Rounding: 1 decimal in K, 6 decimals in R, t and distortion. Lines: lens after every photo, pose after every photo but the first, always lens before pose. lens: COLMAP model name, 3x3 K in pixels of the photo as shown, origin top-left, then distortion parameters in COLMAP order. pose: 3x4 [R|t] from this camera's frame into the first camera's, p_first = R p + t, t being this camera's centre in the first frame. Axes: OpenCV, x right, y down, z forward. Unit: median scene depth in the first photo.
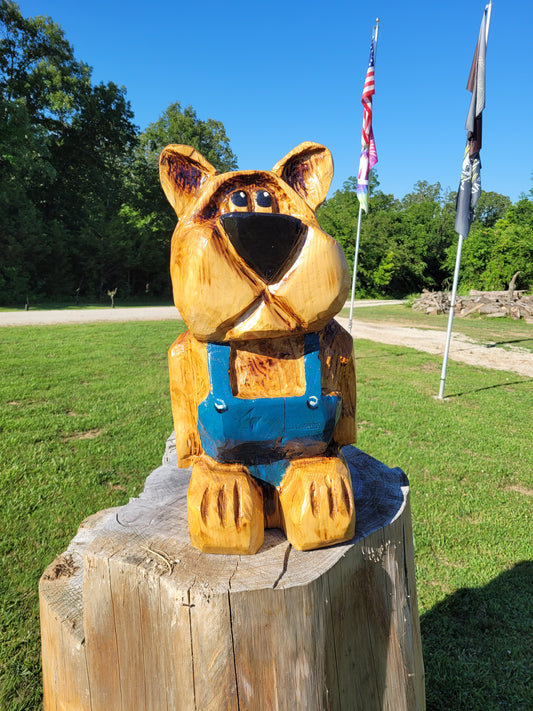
lens RADIAL K [[561.4, 0, 280.0], [0, 561.4, 353.9], [0, 0, 1]] dist [0.069557, -0.001861]
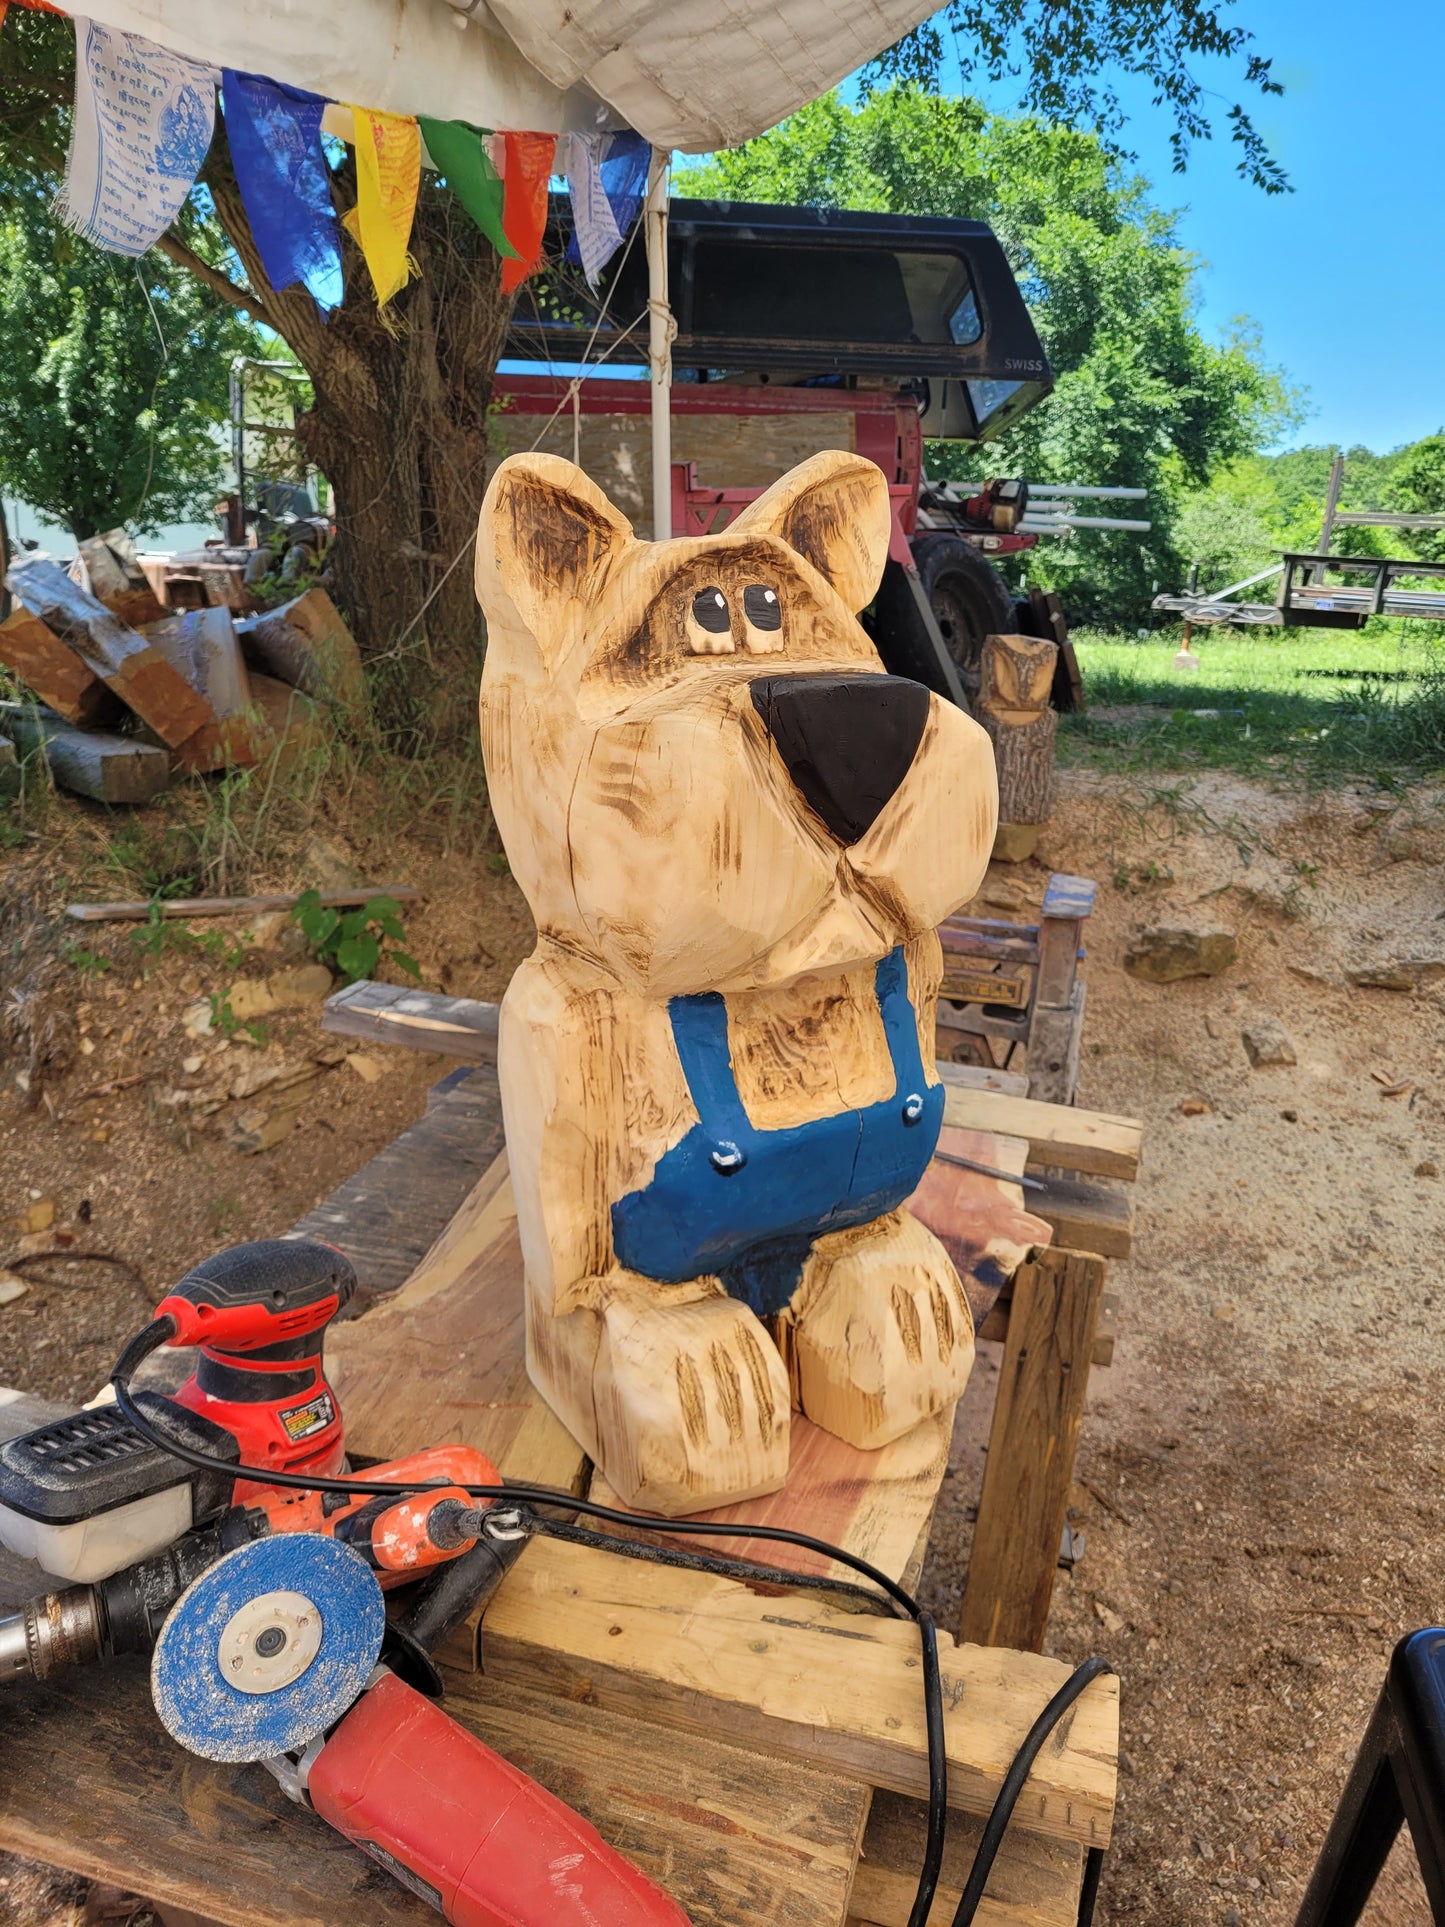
lens RADIAL K [[1521.5, 0, 759.1], [0, 1521.5, 959.2], [0, 0, 1]] dist [0.069557, -0.001861]
pose [[0.901361, -0.108934, 0.419145, -0.497087], [0.057229, 0.989320, 0.134052, -0.178925], [-0.429271, -0.096842, 0.897969, 0.044211]]
